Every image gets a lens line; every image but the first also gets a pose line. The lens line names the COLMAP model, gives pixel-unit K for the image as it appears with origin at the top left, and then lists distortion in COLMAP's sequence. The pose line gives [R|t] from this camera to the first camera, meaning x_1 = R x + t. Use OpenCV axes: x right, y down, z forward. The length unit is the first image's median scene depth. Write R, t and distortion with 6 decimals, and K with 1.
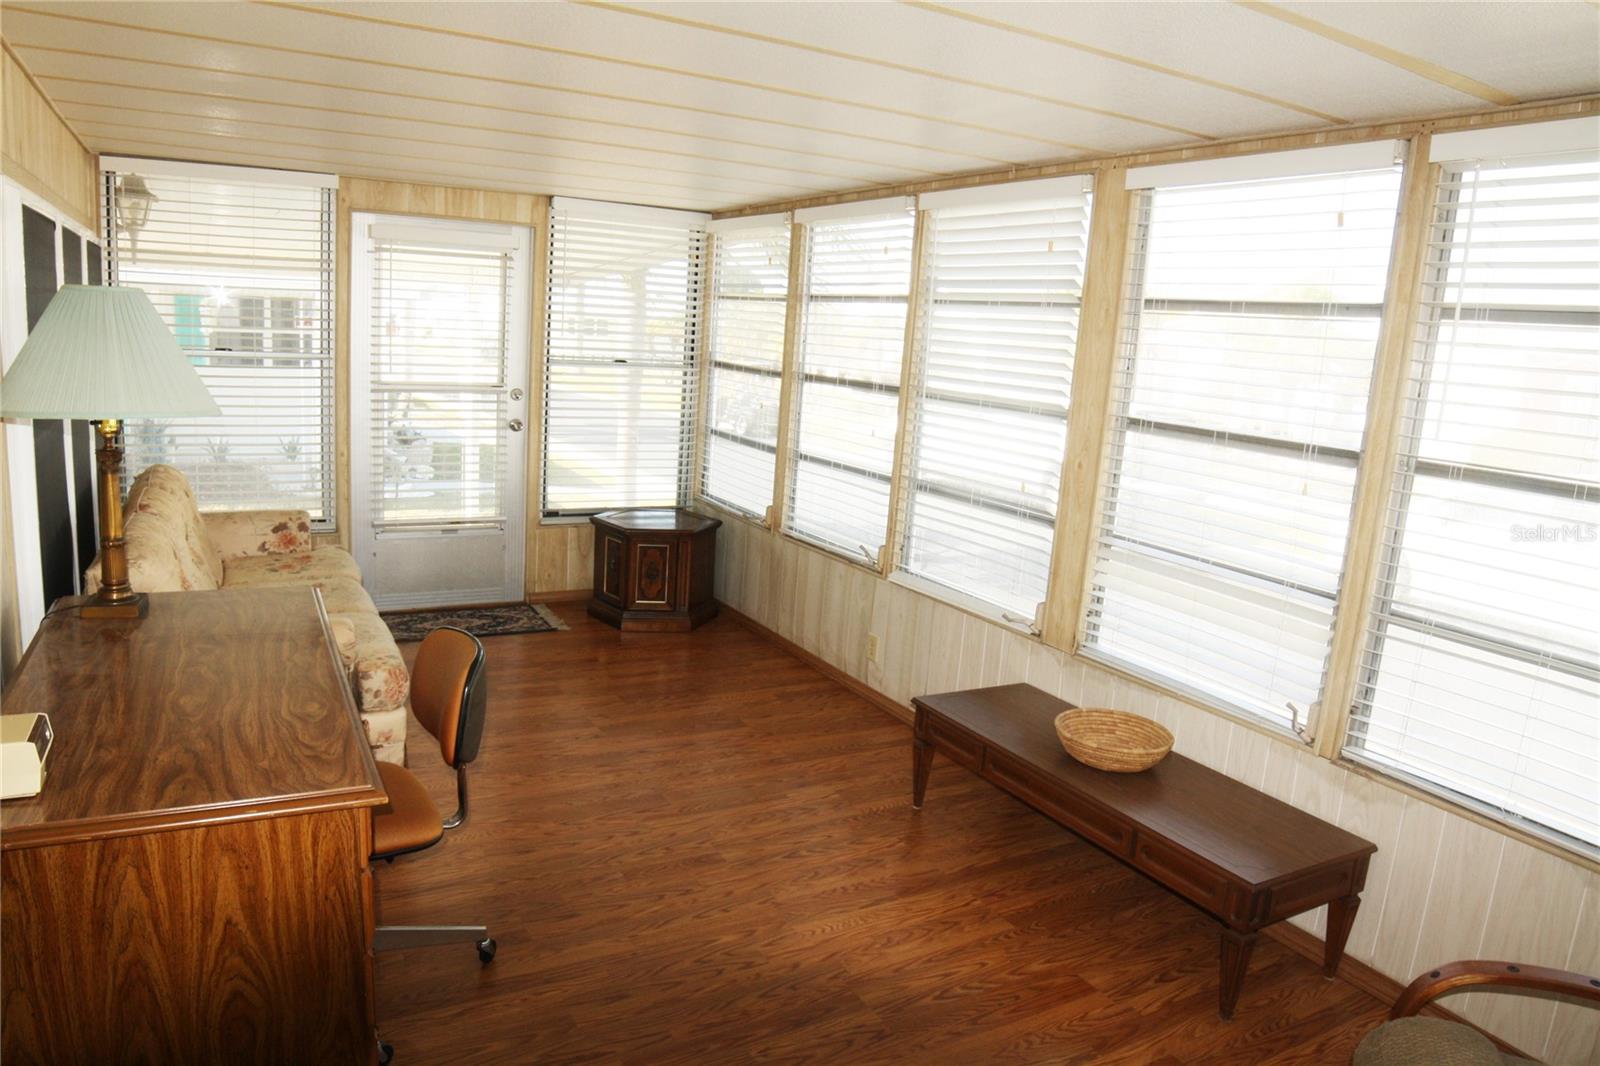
lens RADIAL K [[1080.0, 0, 786.1], [0, 1080.0, 535.3], [0, 0, 1]] dist [-0.076266, 0.006061]
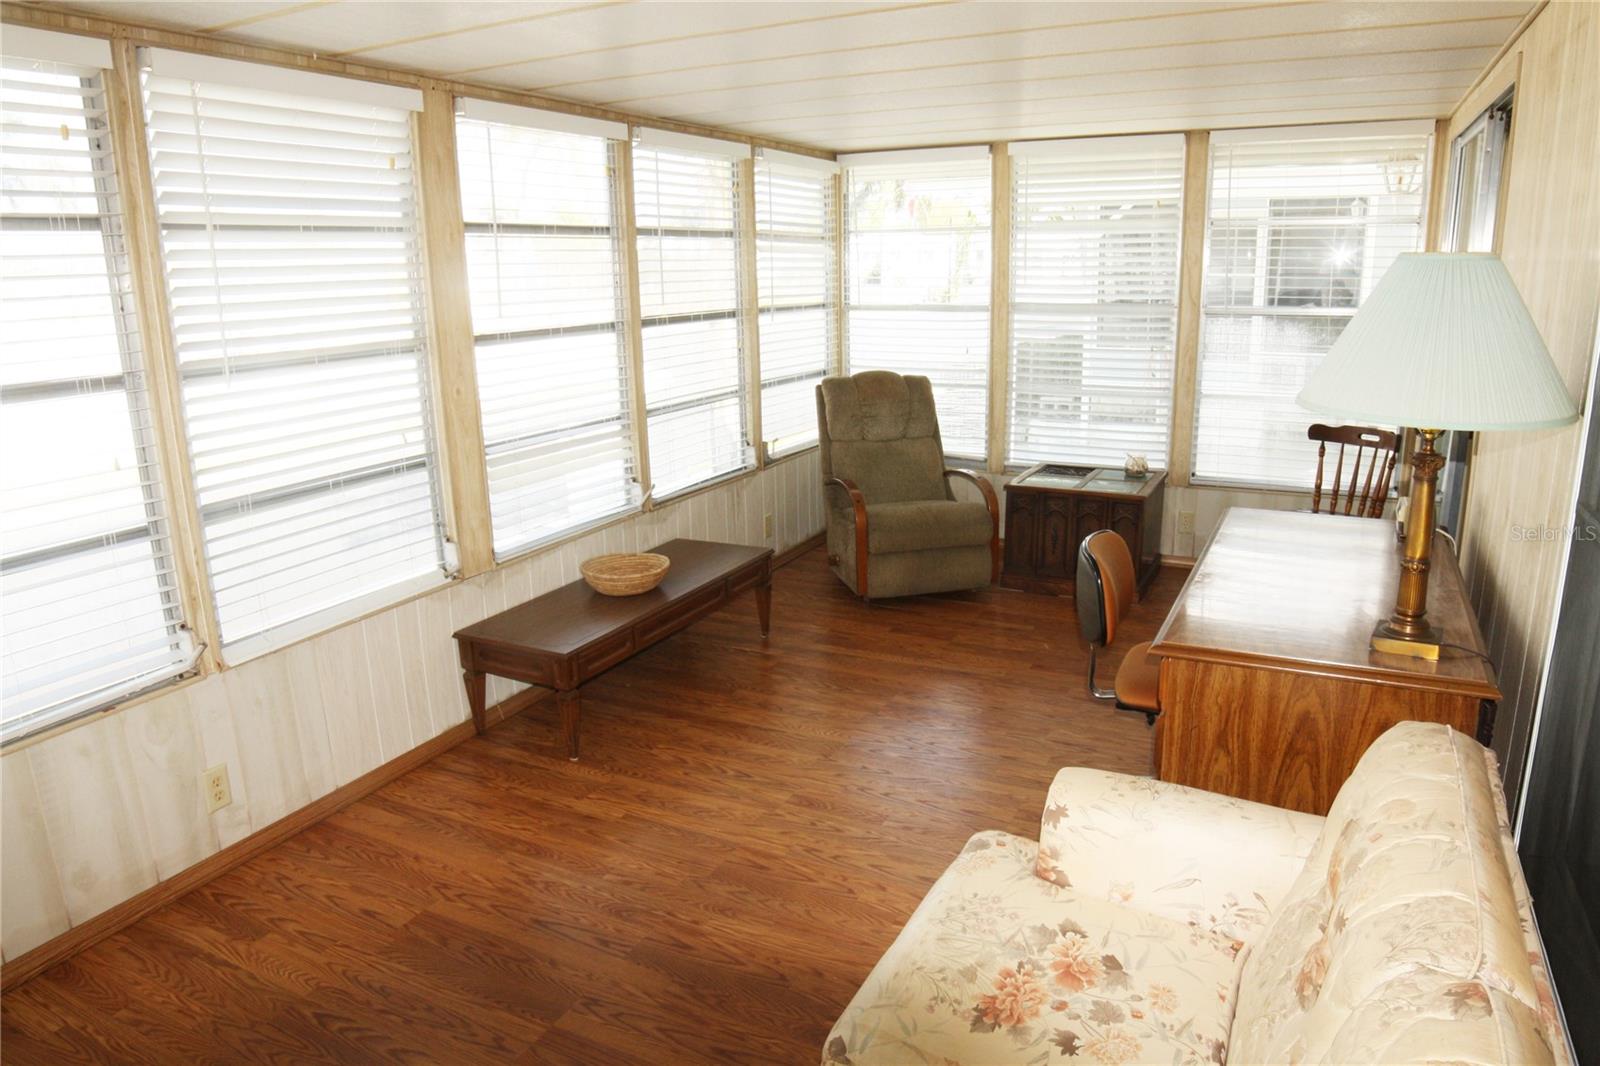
lens RADIAL K [[1080.0, 0, 784.9], [0, 1080.0, 531.0], [0, 0, 1]] dist [-0.076266, 0.006061]
pose [[-0.558579, -0.246789, 0.791887, -0.728711], [0.144360, 0.911216, 0.385806, -0.291705], [-0.816792, 0.329820, -0.473360, 1.283376]]
